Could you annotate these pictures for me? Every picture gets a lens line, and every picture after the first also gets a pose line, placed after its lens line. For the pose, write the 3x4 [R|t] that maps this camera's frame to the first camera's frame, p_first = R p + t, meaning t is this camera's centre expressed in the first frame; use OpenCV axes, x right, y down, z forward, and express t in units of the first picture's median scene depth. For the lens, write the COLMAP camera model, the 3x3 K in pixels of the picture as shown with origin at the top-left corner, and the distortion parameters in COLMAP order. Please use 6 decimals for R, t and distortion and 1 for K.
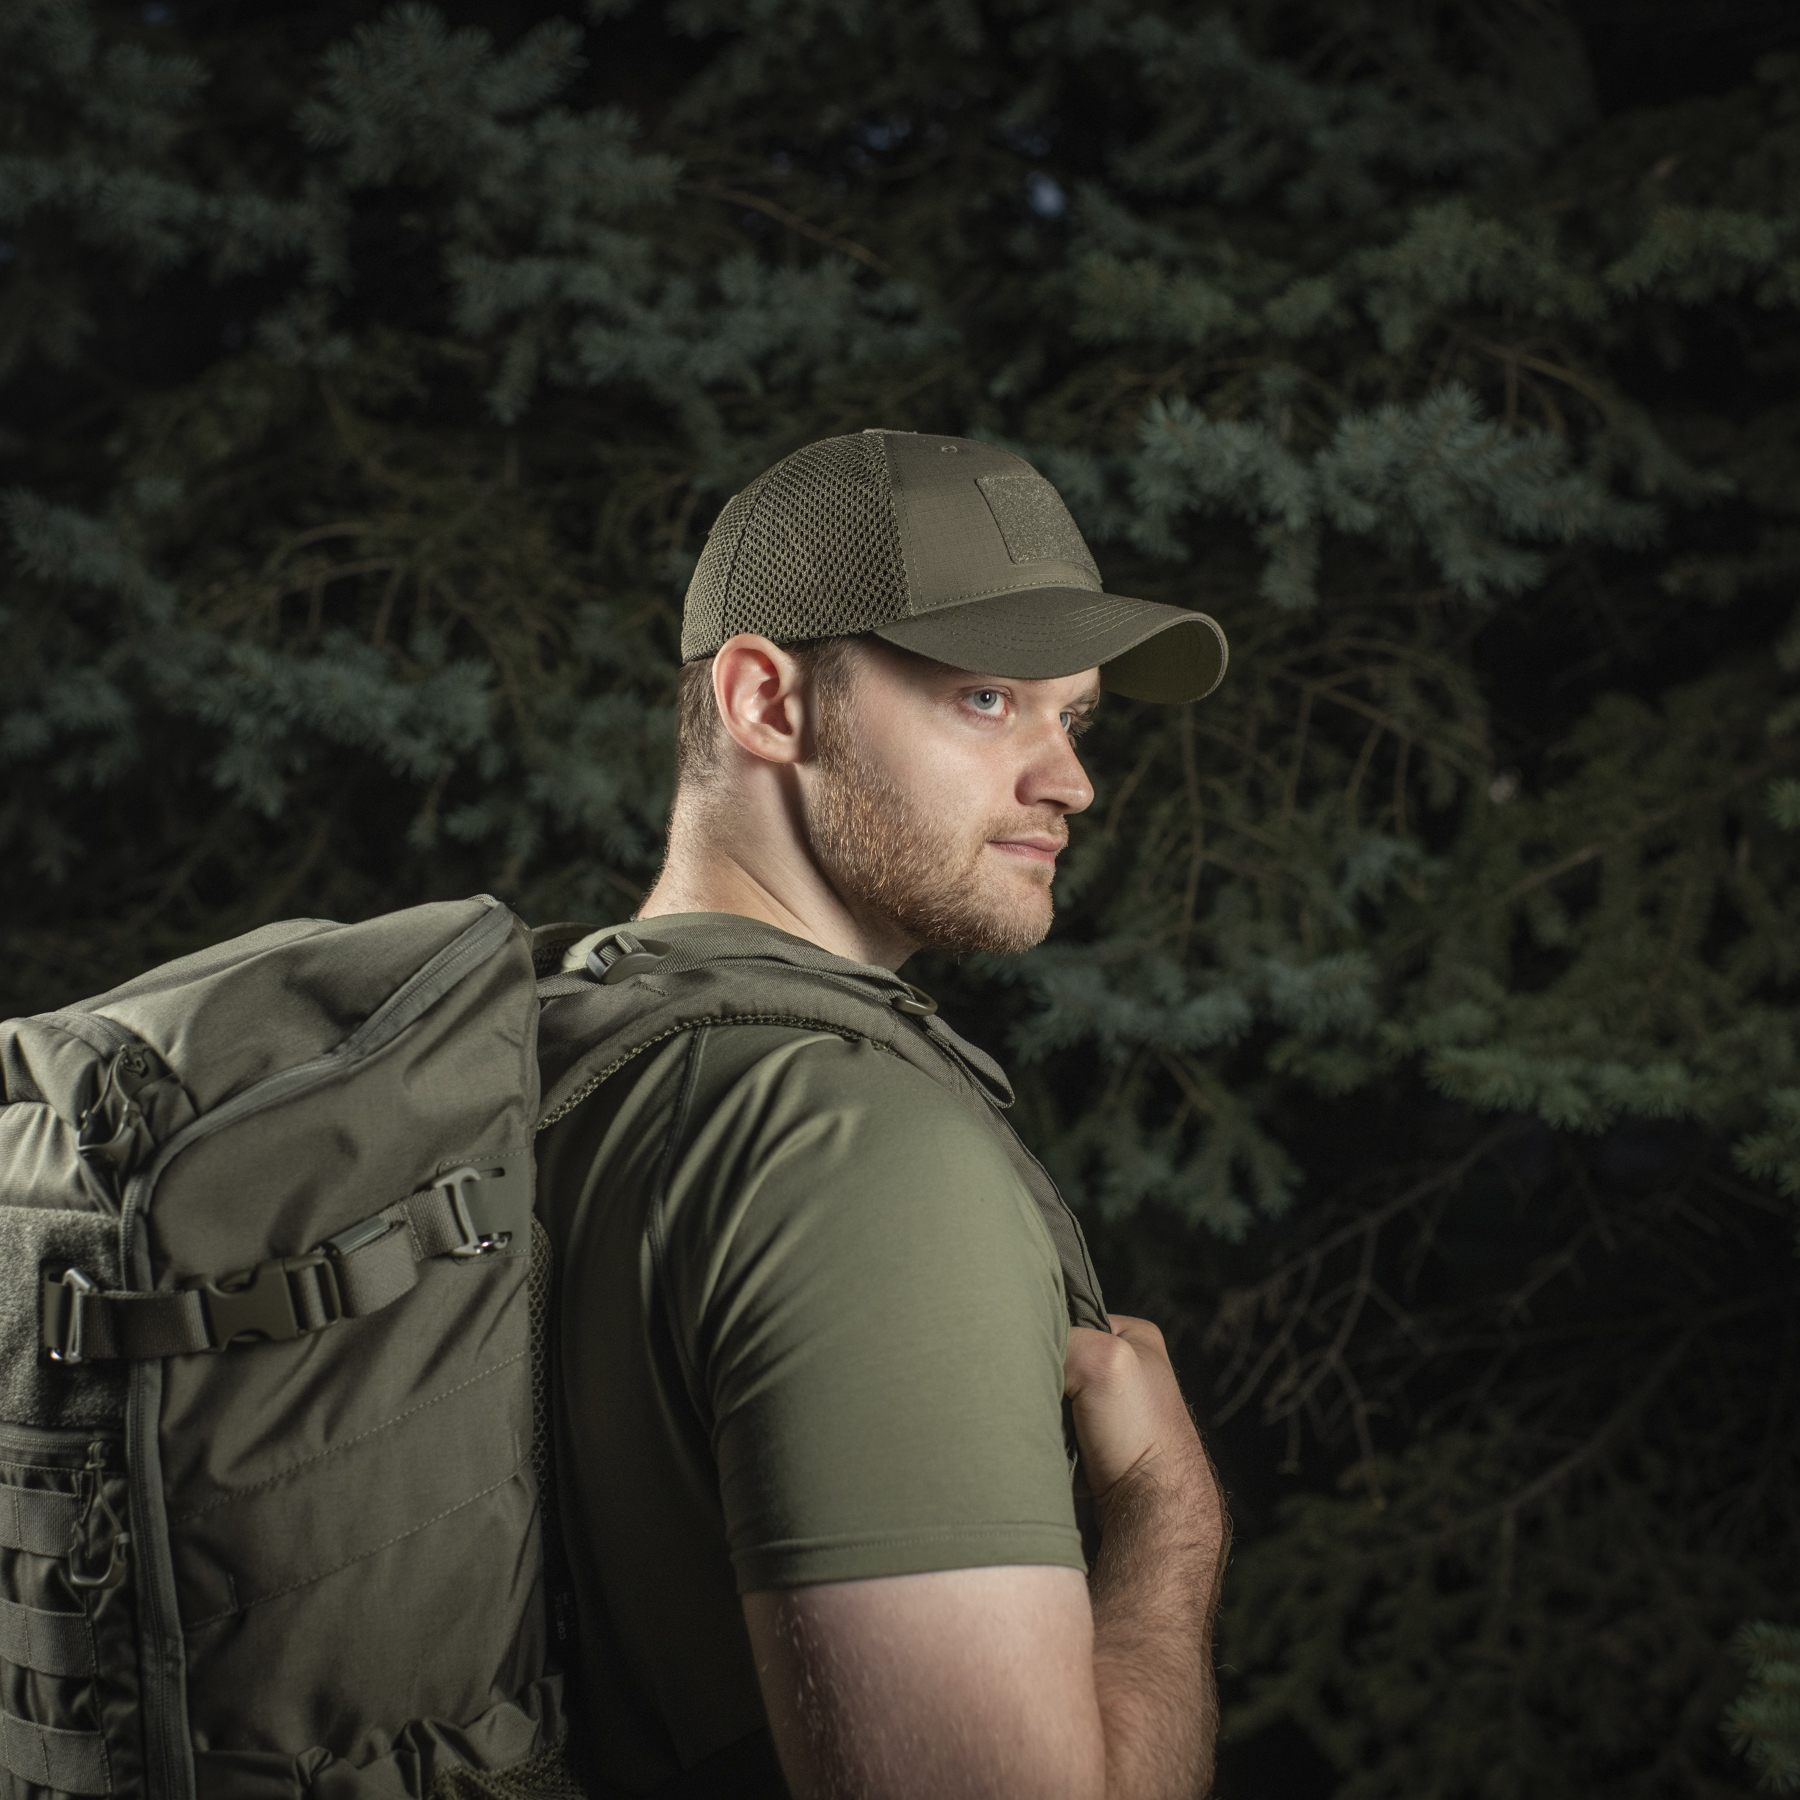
lens RADIAL K [[2931.0, 0, 900.0], [0, 2931.0, 900.0], [0, 0, 1]] dist [-0.010280, -0.061243]
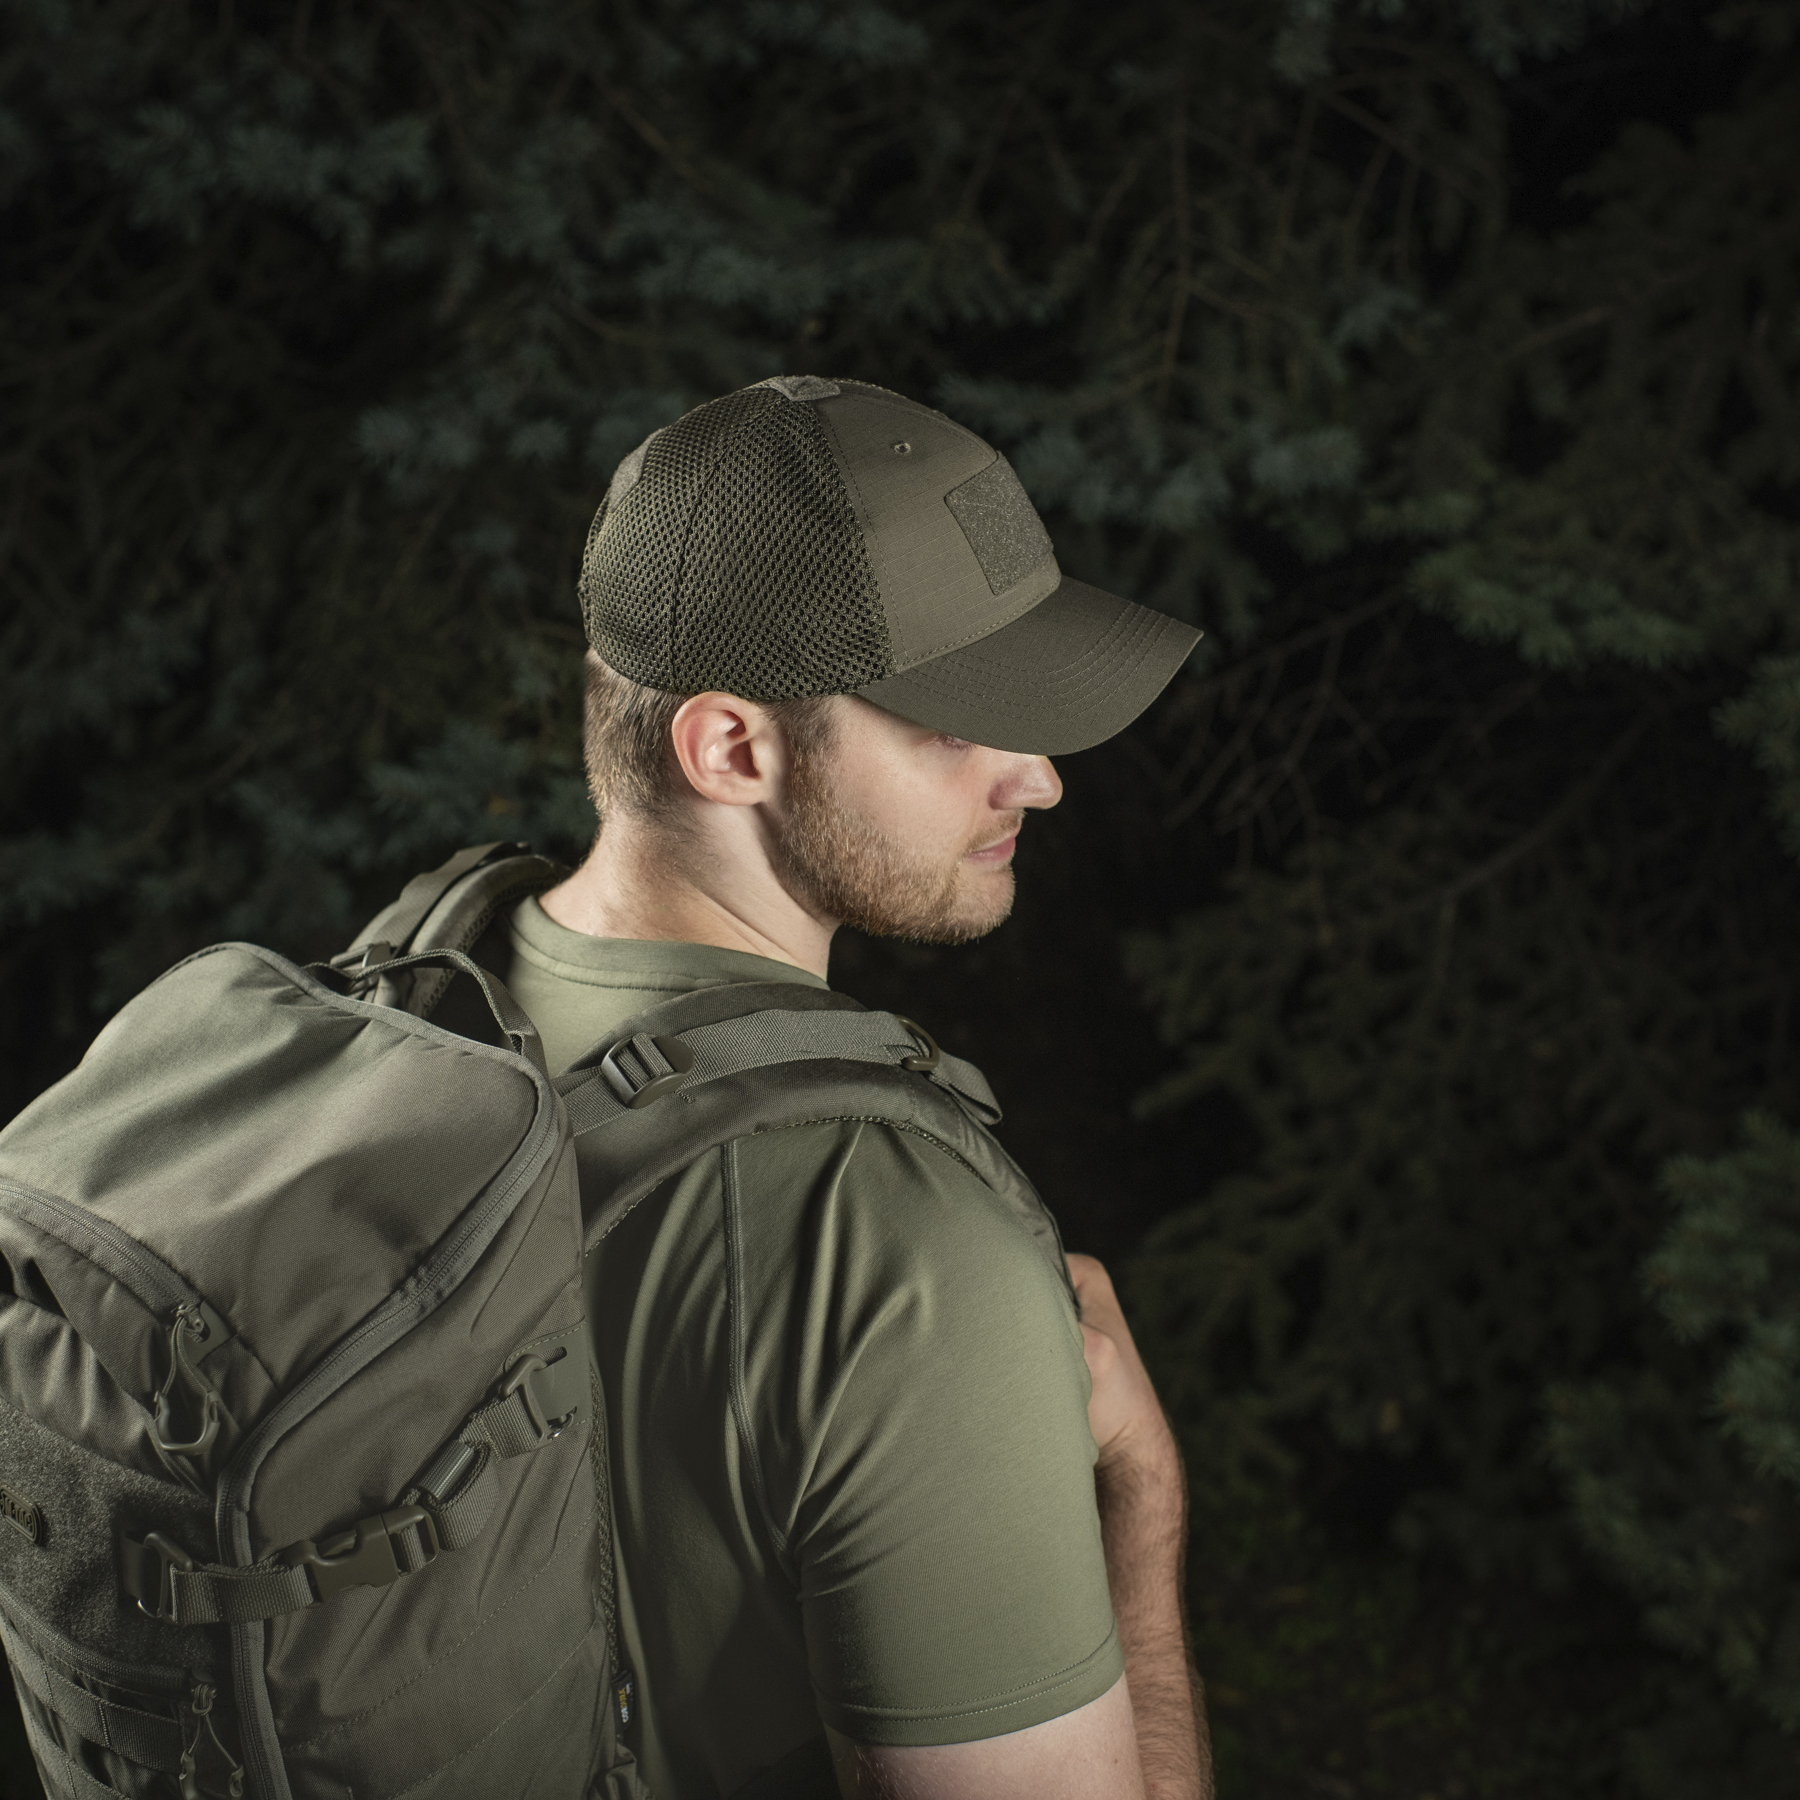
lens RADIAL K [[2875.5, 0, 890.5], [0, 2875.5, 856.4], [0, 0, 1]] dist [0.000709, -0.077585]
pose [[0.999731, 0.014882, 0.017764, -0.005993], [-0.020263, 0.933313, 0.358493, -0.175456], [-0.011244, -0.358756, 0.933364, 0.075295]]
